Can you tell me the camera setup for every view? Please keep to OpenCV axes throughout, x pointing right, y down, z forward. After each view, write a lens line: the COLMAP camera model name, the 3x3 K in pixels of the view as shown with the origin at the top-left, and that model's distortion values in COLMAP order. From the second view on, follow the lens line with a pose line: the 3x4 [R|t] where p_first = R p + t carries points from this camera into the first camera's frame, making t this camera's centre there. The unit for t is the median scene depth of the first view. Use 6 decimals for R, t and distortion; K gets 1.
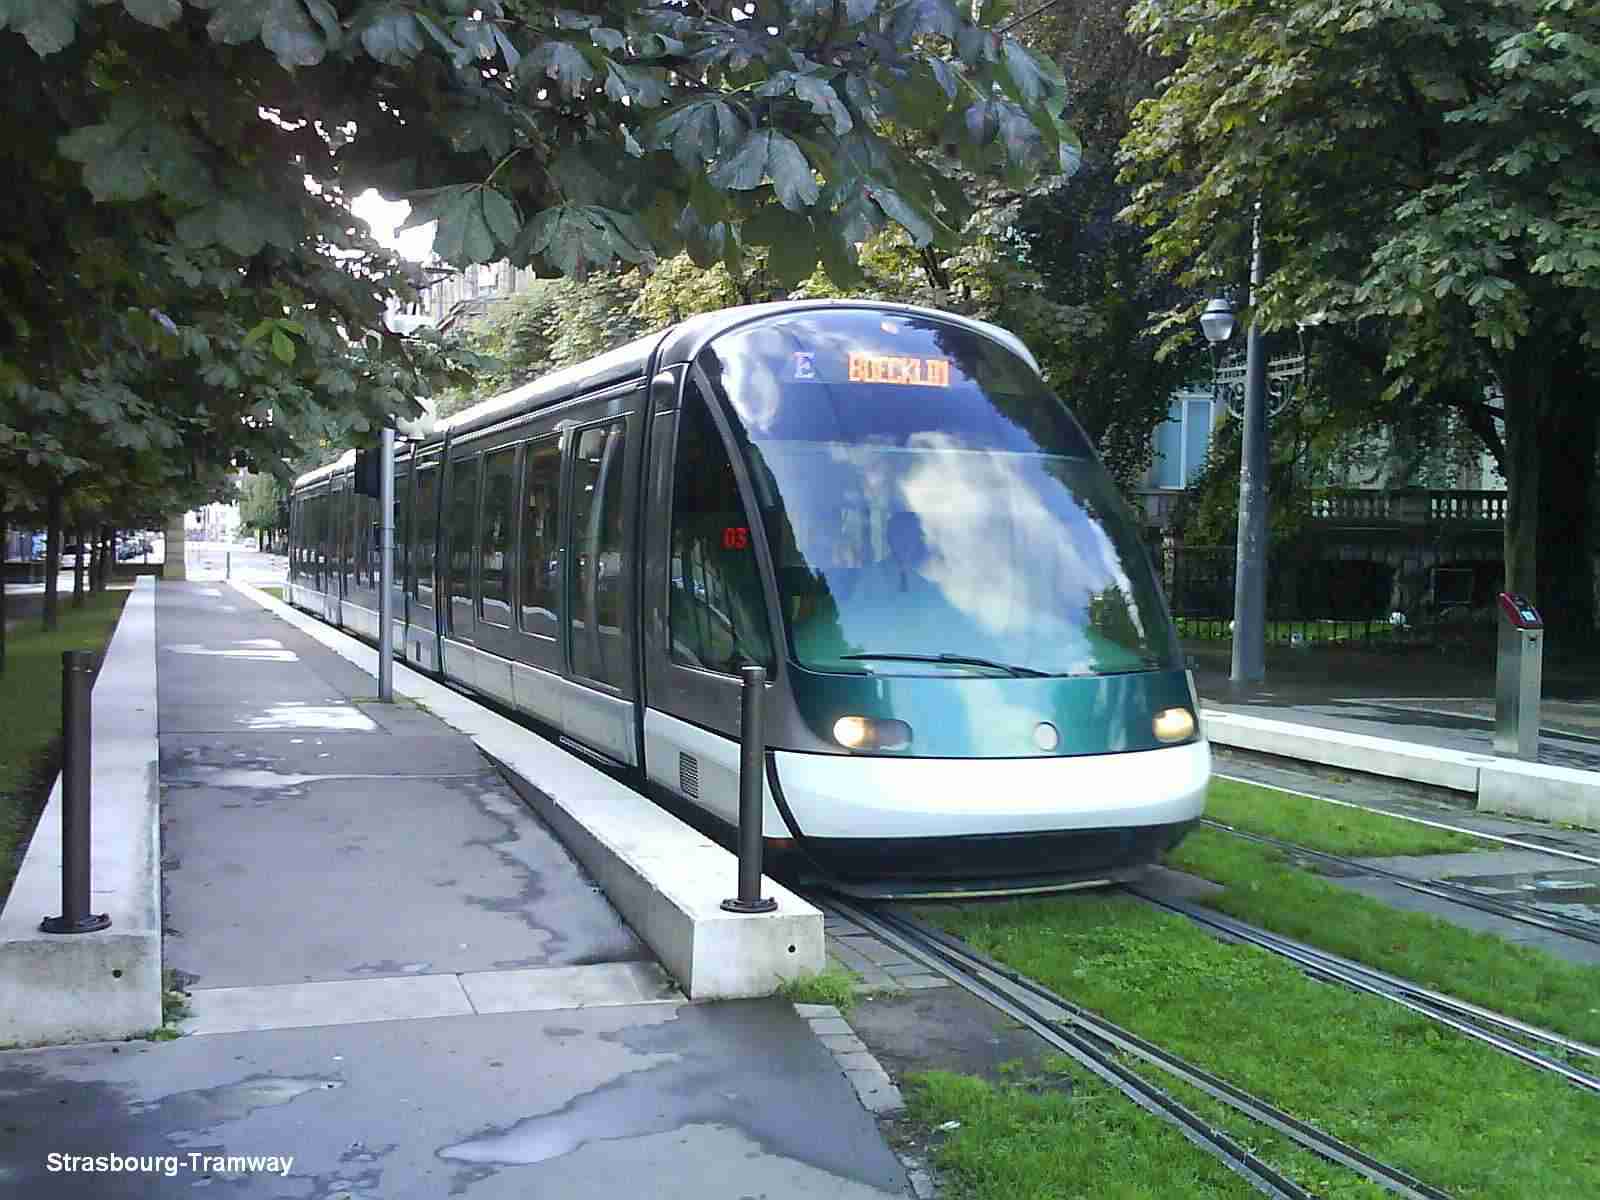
lens RADIAL K [[1812.3, 0, 798.2], [0, 1812.3, 601.9], [0, 0, 1]] dist [0.010167, 0.000000]
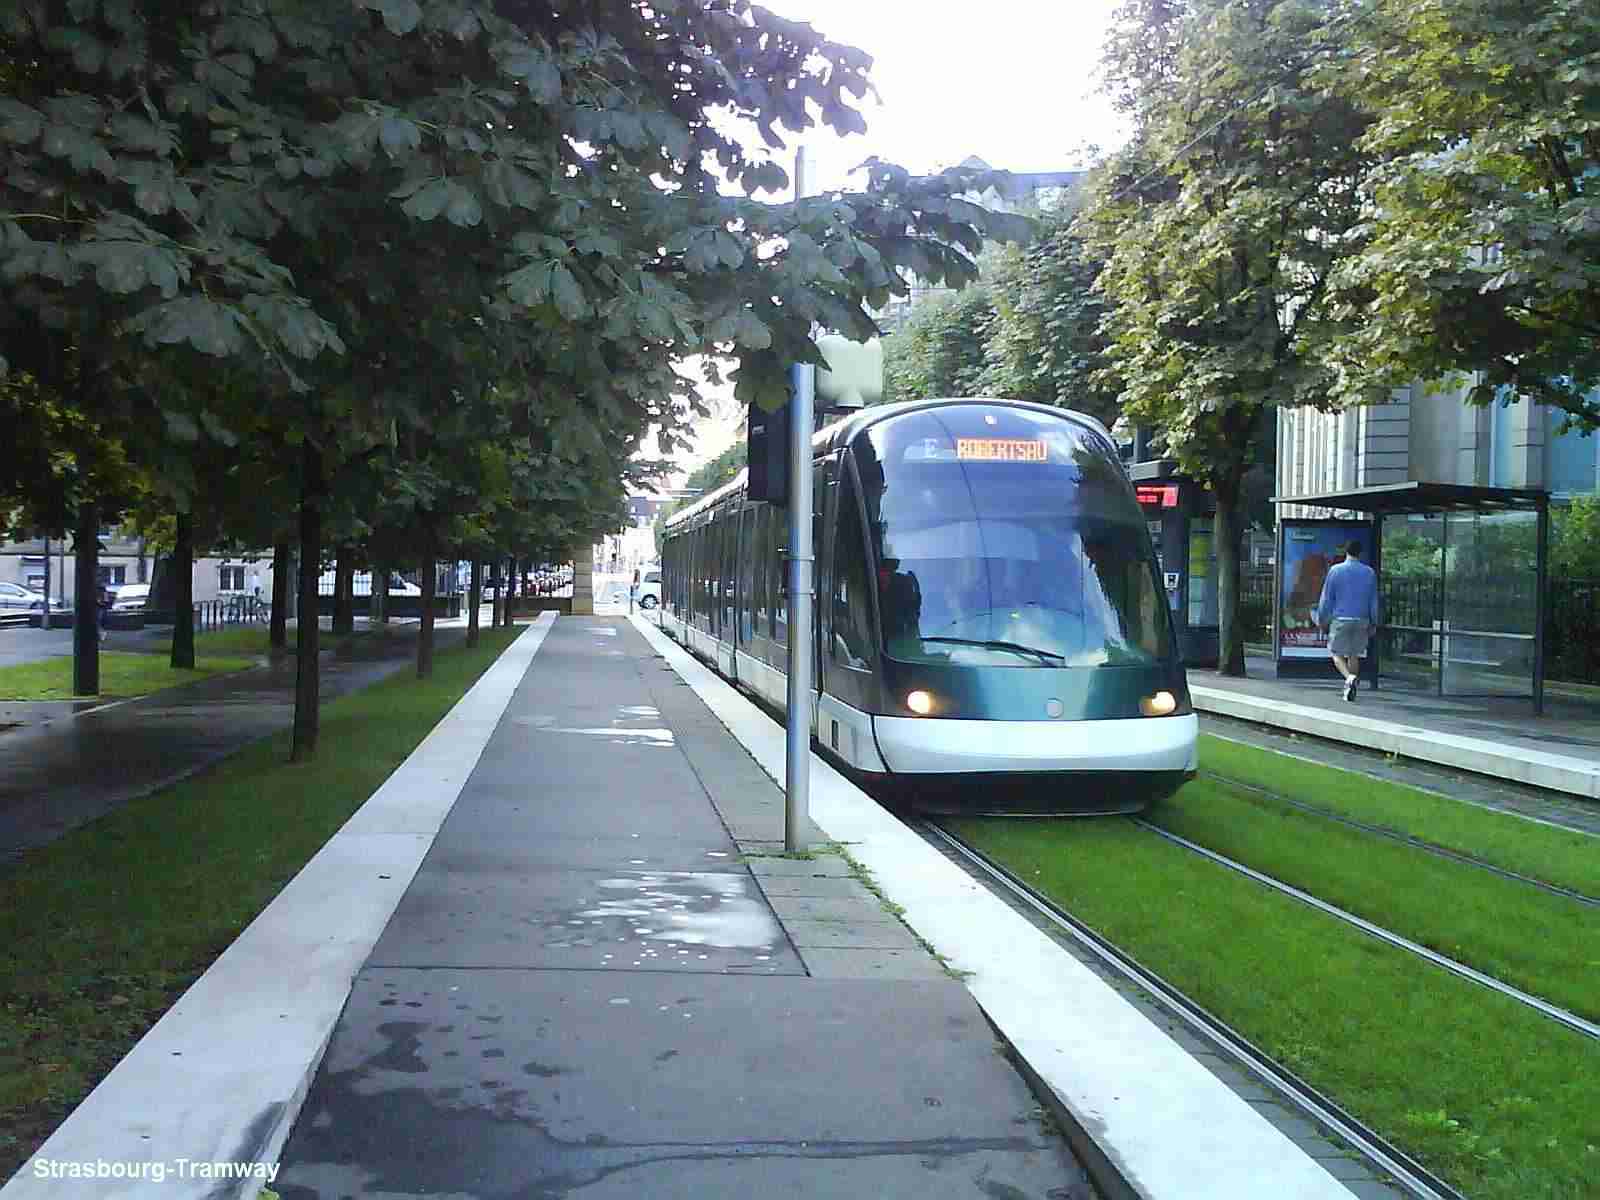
lens RADIAL K [[1812.3, 0, 798.6], [0, 1812.3, 600.6], [0, 0, 1]] dist [0.010167, 0.000000]
pose [[0.975810, 0.000118, -0.218620, -0.036822], [-0.004007, 0.999842, -0.017346, -0.006415], [0.218583, 0.017802, 0.975656, 0.158827]]
